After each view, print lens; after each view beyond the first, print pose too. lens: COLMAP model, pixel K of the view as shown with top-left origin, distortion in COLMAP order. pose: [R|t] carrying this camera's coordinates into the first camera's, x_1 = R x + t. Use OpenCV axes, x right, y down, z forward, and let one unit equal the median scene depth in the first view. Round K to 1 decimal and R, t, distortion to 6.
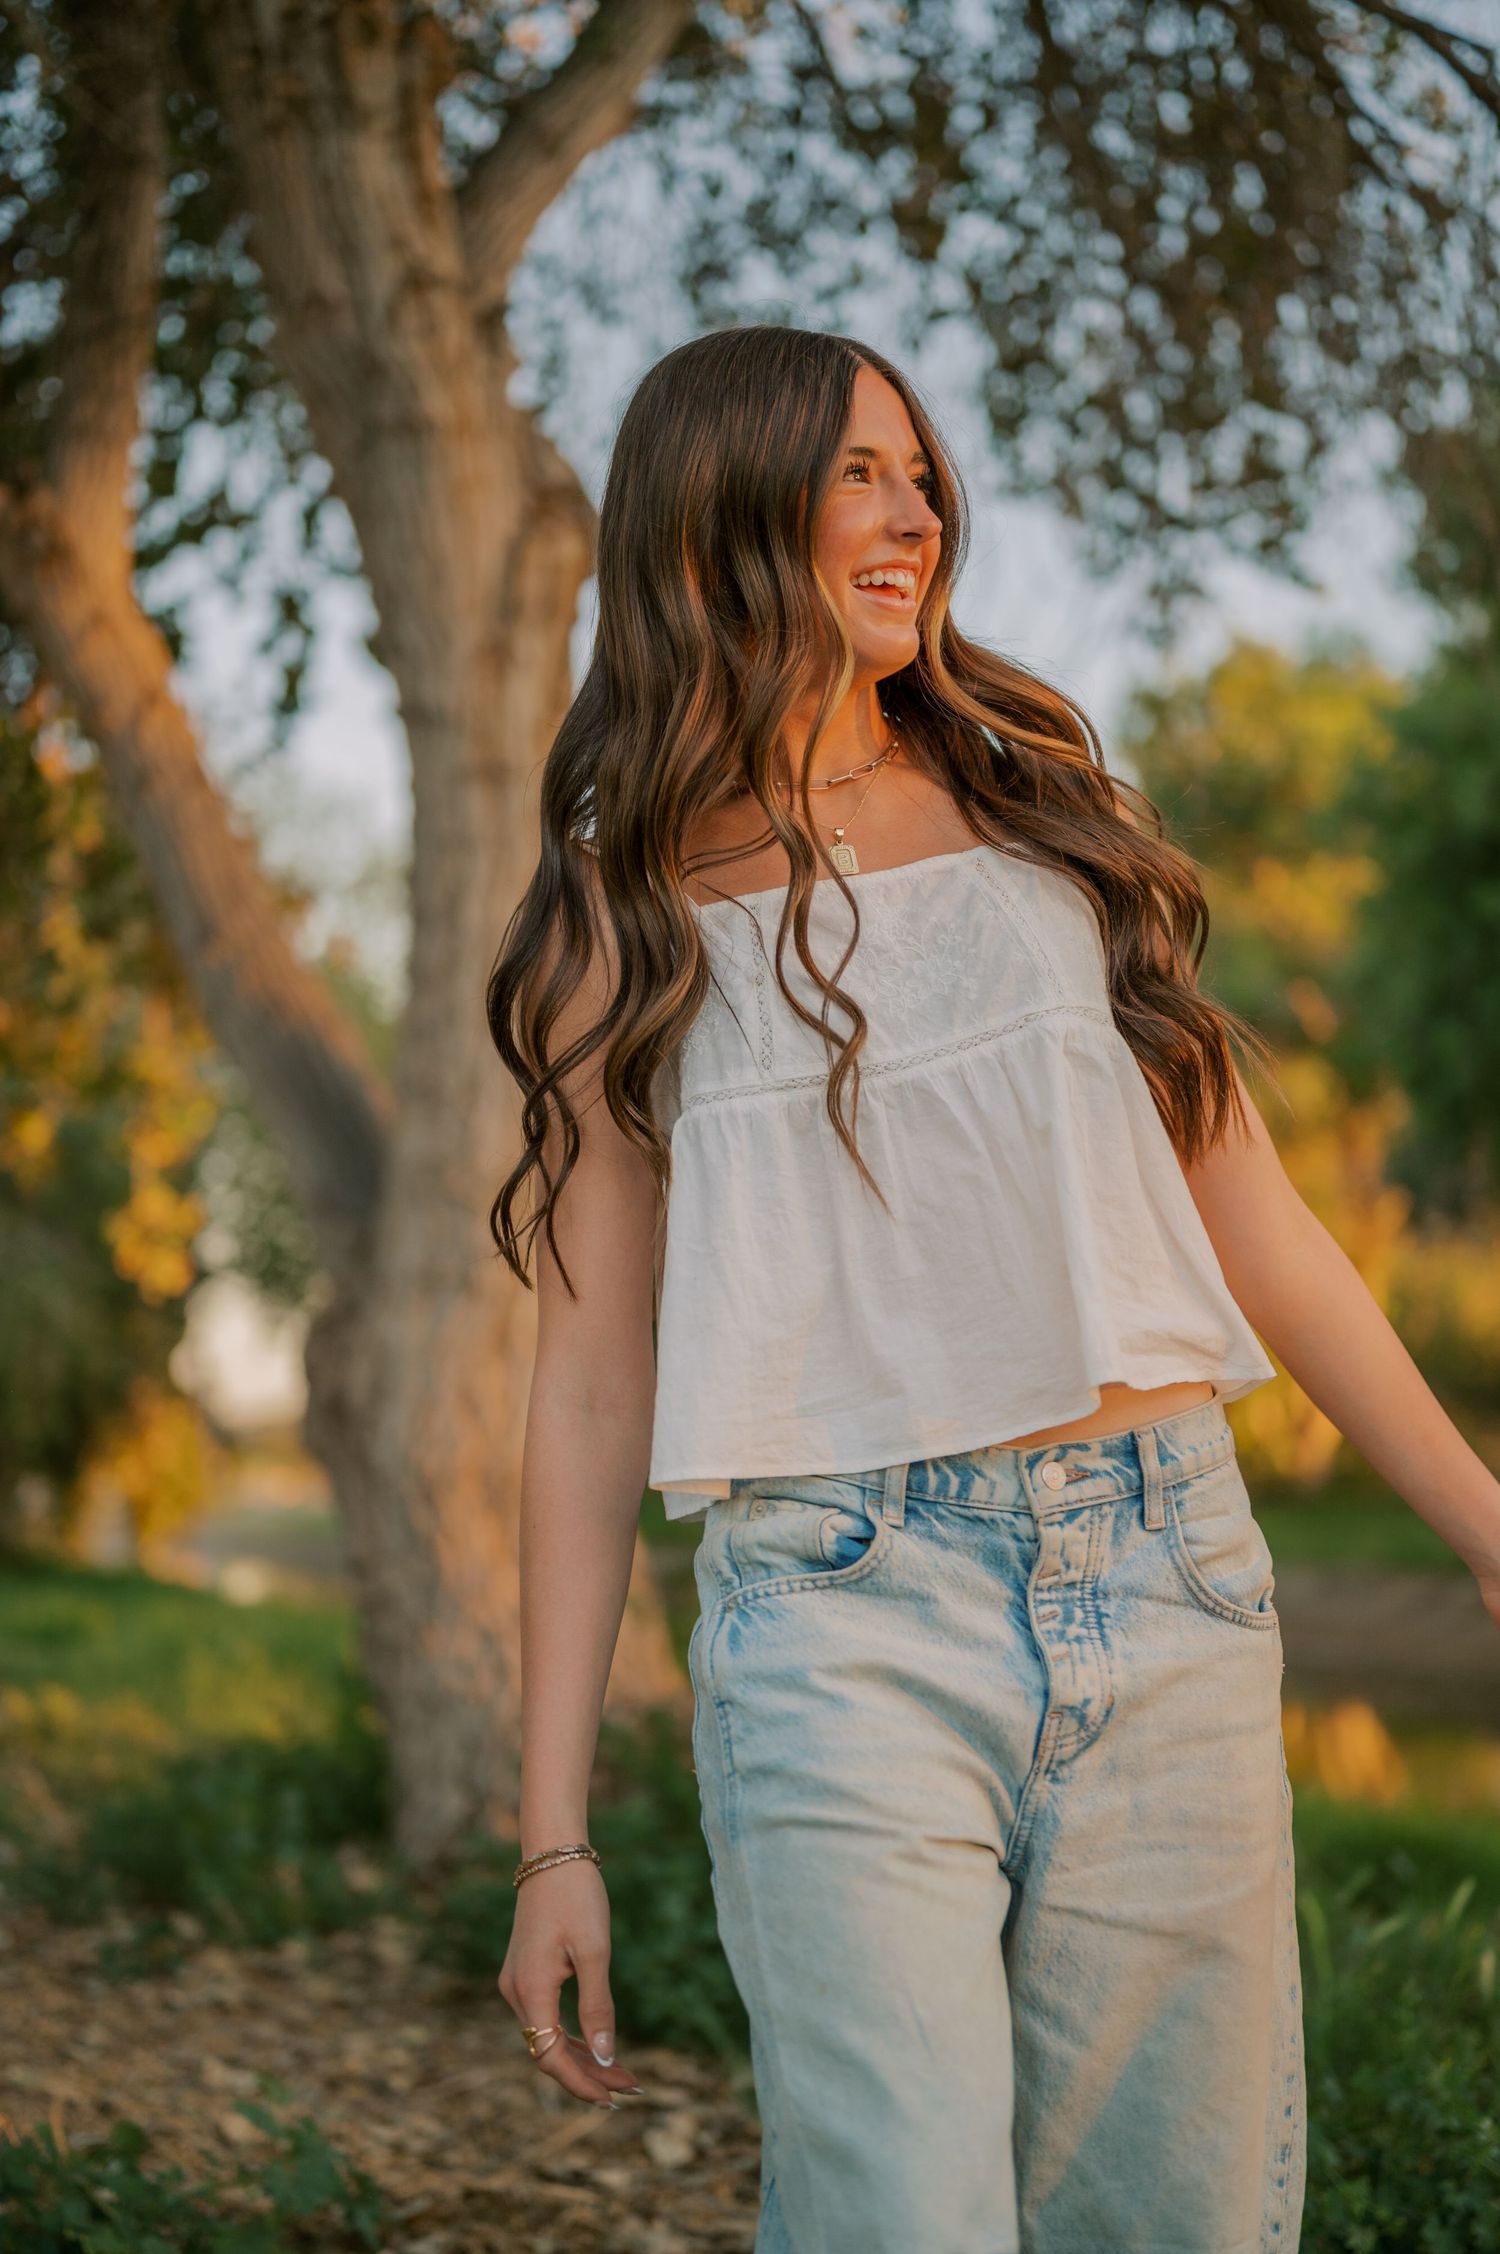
lens RADIAL K [[3213.9, 0, 730.2], [0, 3213.9, 1154.3], [0, 0, 1]] dist [0.002064, 0.000000]
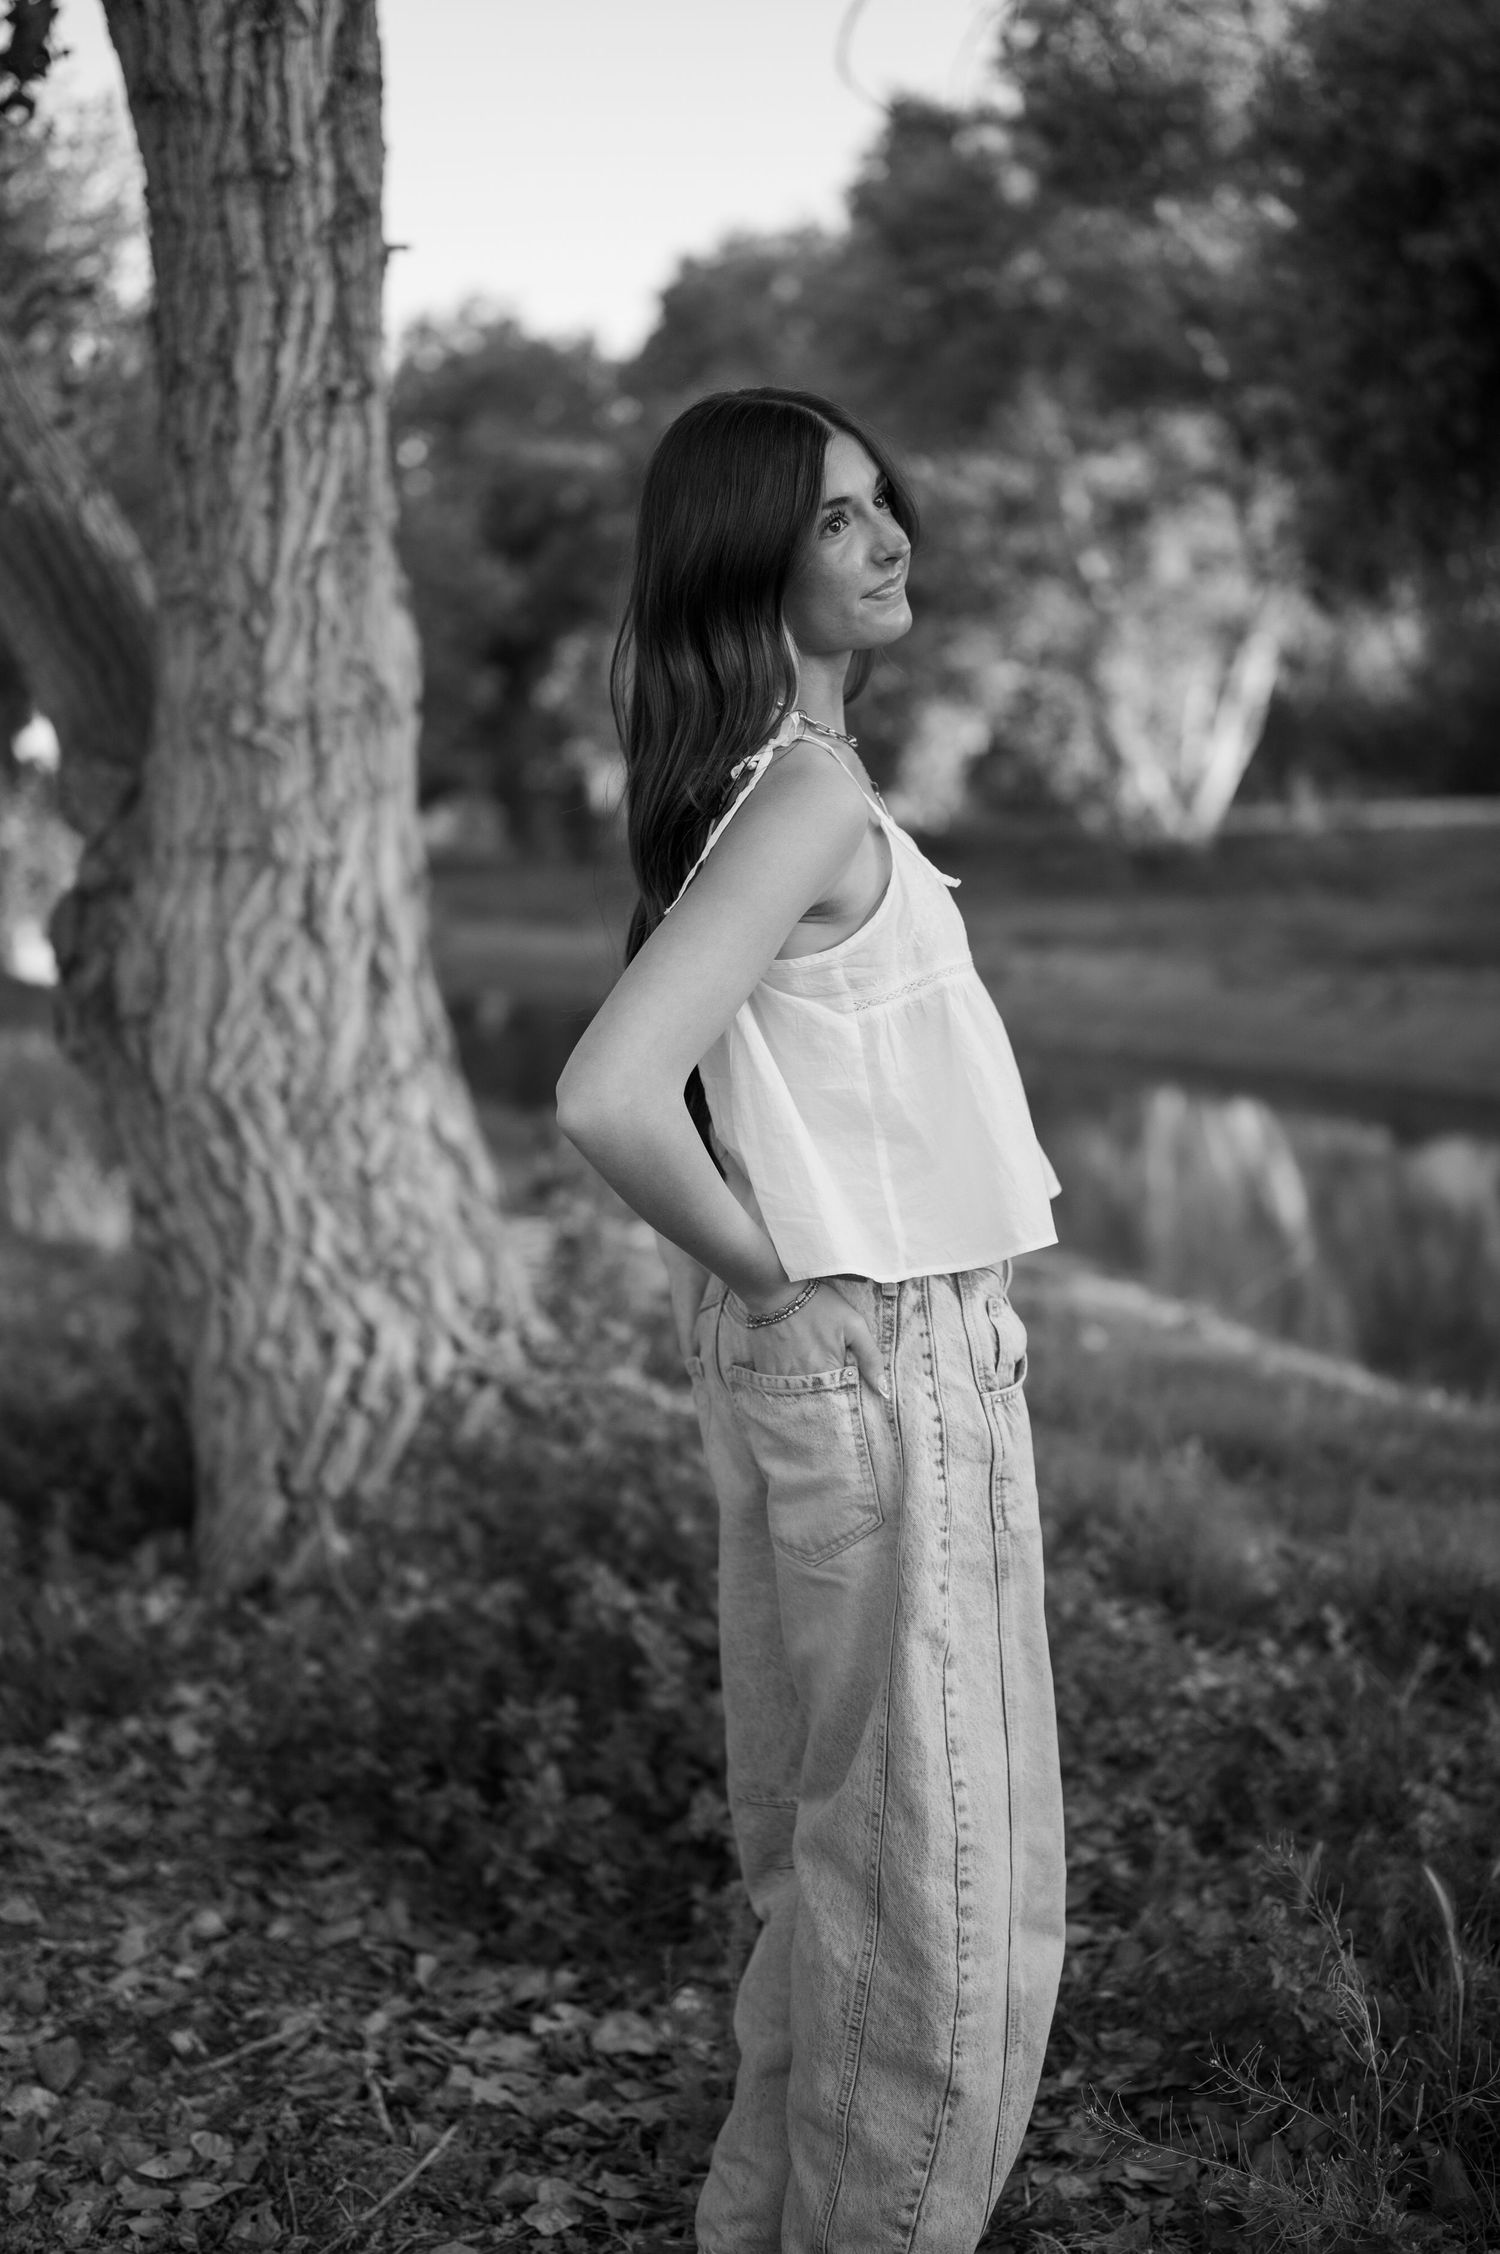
lens RADIAL K [[3213.9, 0, 746.9], [0, 3213.9, 1143.3], [0, 0, 1]] dist [0.002064, 0.000000]
pose [[0.998816, -0.021970, 0.043397, 0.000404], [0.012918, 0.979959, 0.198780, -0.050559], [-0.046894, -0.197985, 0.979083, 0.245103]]
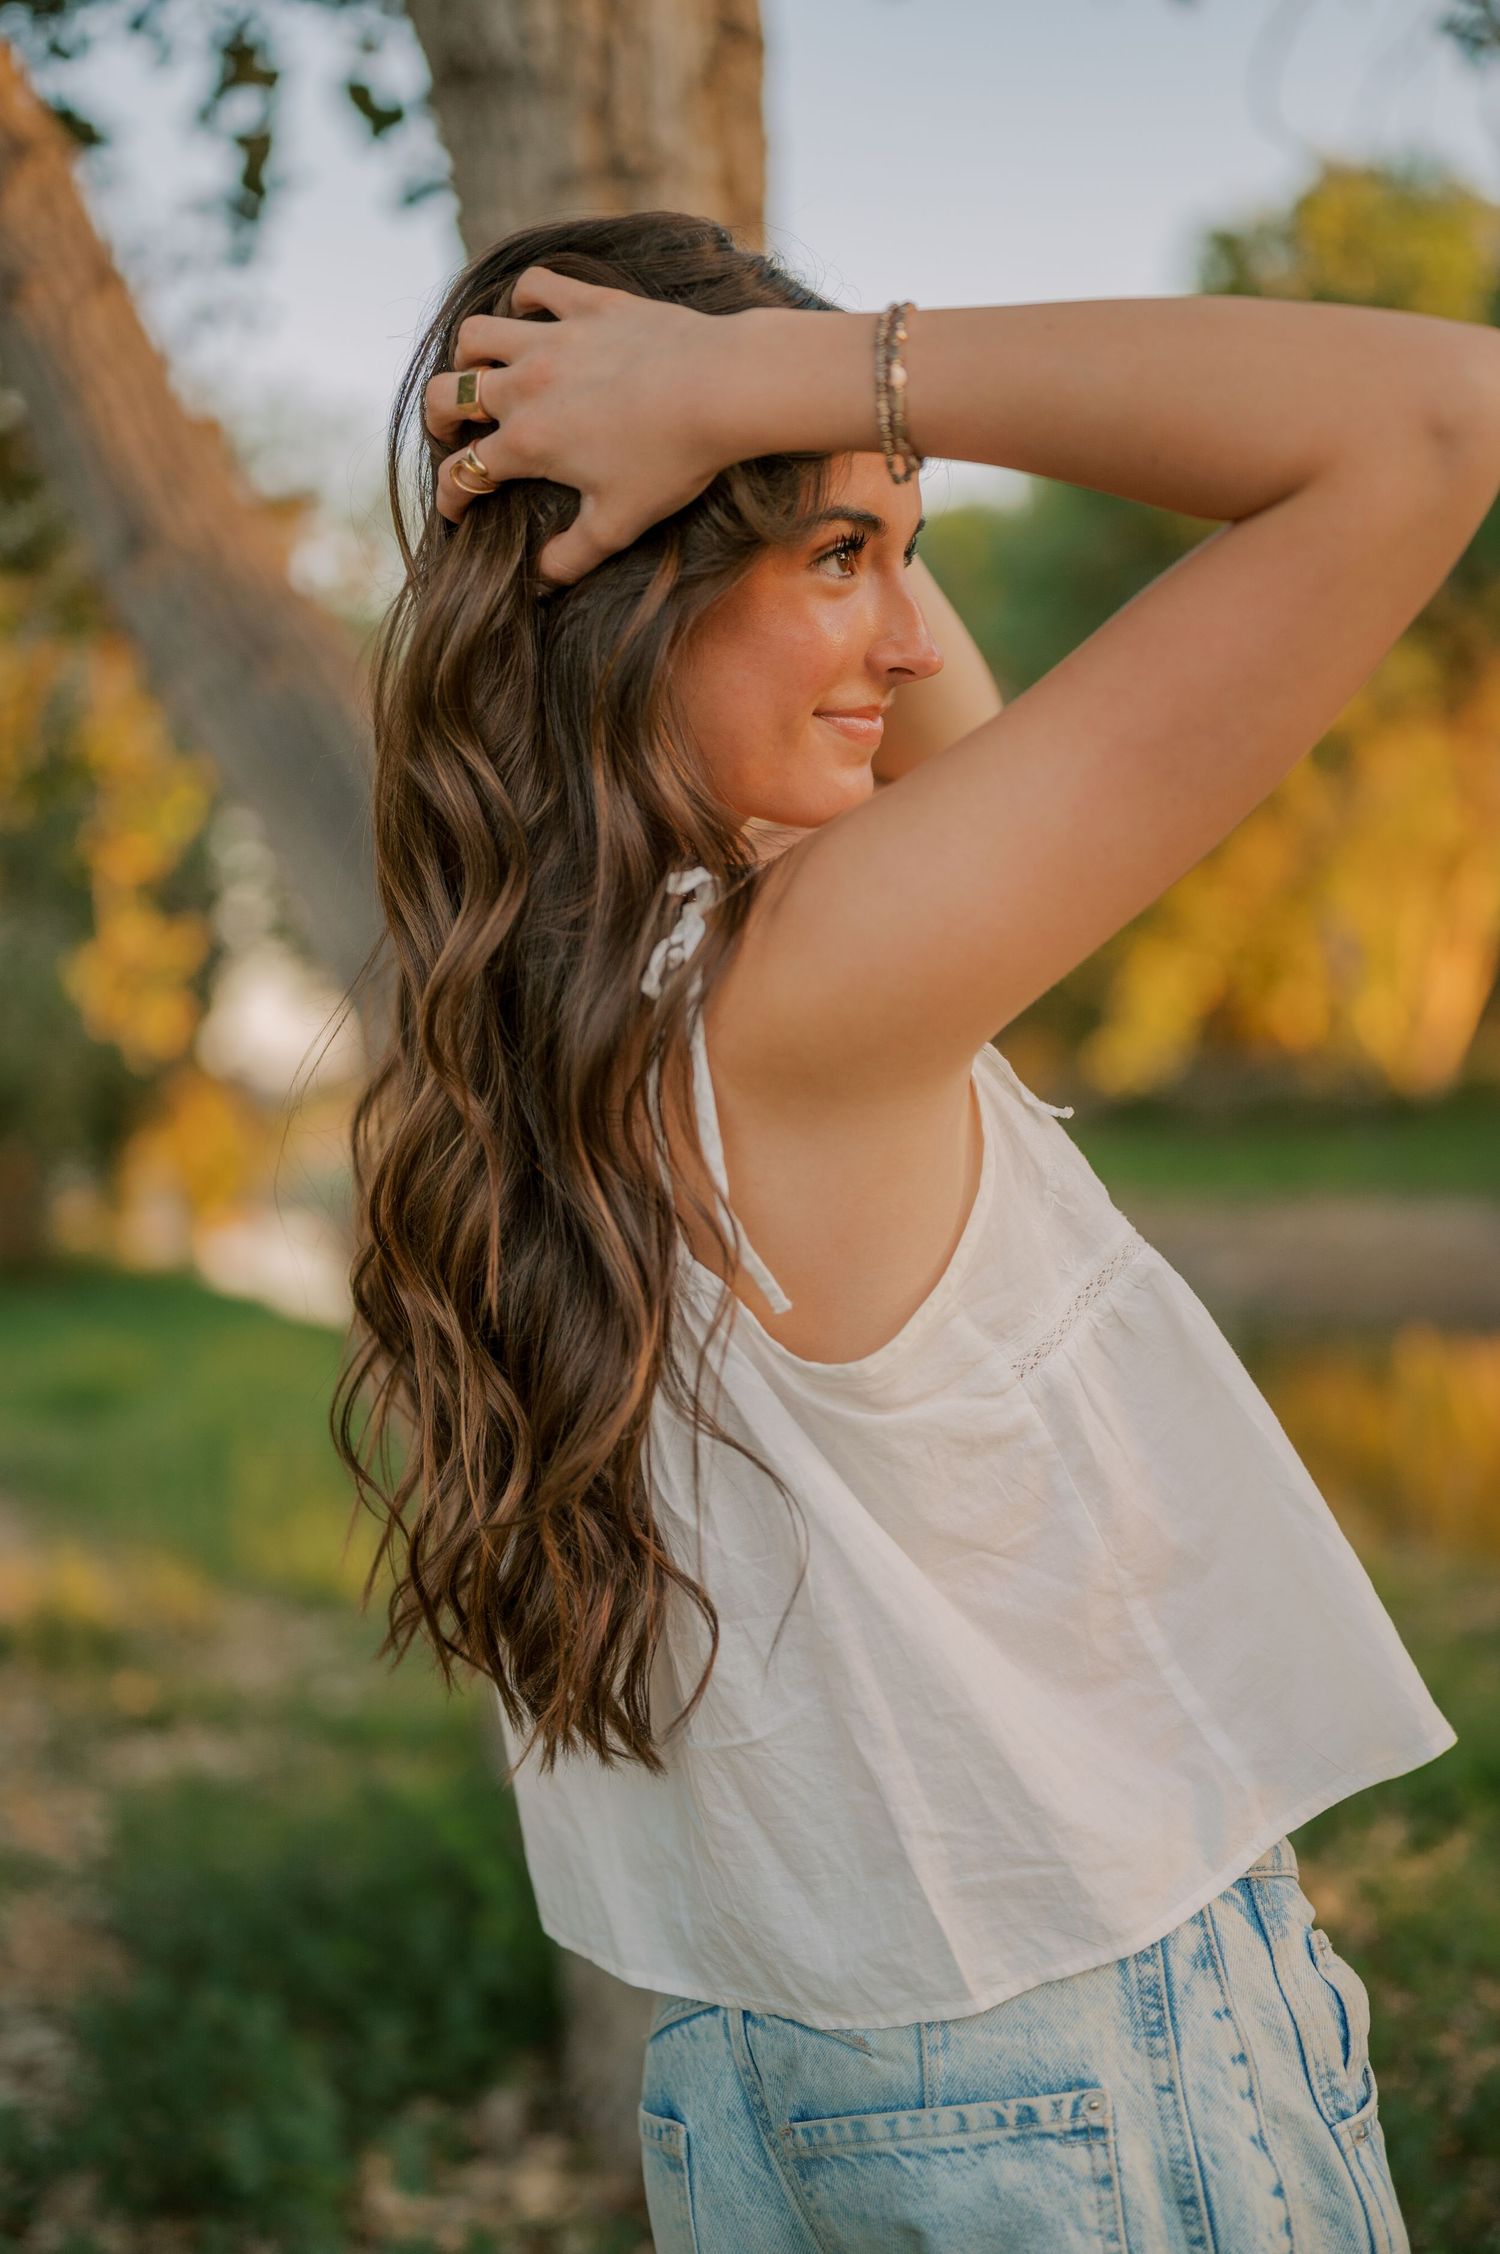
lens RADIAL K [[3213.9, 0, 734.4], [0, 3213.9, 1138.3], [0, 0, 1]] dist [0.002064, 0.000000]
pose [[0.997388, -0.070528, -0.015564, -0.063244], [0.071837, 0.991023, 0.112752, -0.021401], [0.007472, -0.113575, 0.993501, 0.498026]]
